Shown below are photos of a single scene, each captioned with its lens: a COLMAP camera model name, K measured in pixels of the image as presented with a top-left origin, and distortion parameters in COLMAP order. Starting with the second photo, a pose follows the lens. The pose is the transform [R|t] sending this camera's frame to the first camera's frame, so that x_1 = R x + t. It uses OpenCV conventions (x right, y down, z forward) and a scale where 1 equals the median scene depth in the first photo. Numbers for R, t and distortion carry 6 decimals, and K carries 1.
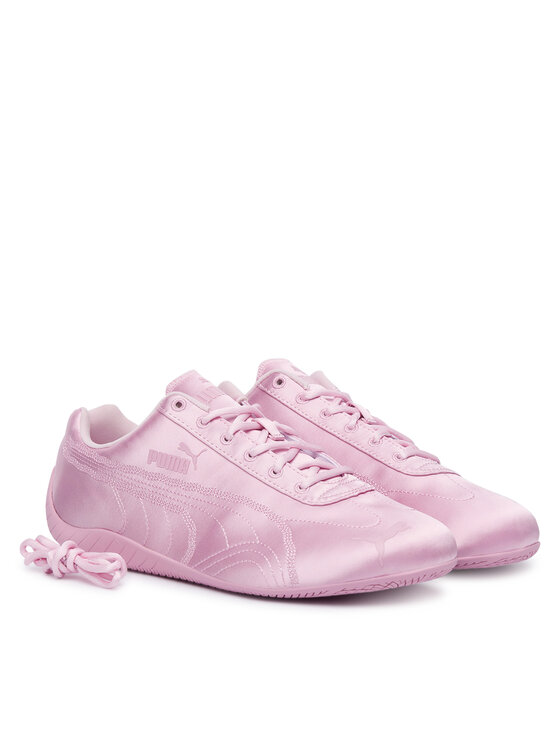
lens RADIAL K [[2194.8, 0, 280.1], [0, 2194.8, 372.8], [0, 0, 1]] dist [0.052564, 0.000000]
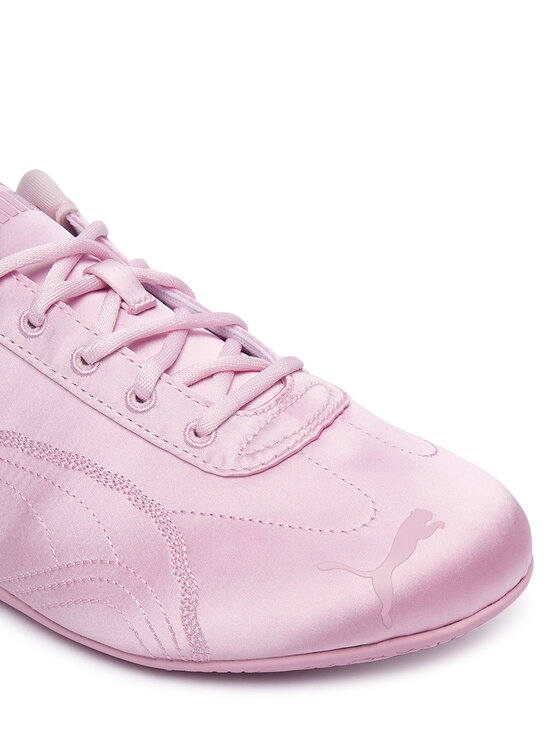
lens RADIAL K [[846.7, 0, 277.7], [0, 846.7, 372.7], [0, 0, 1]] dist [-0.142611, 0.000000]
pose [[0.995904, -0.074853, 0.050718, 0.018158], [0.046489, 0.905018, 0.422824, -0.033482], [-0.077551, -0.418735, 0.904791, 0.837202]]
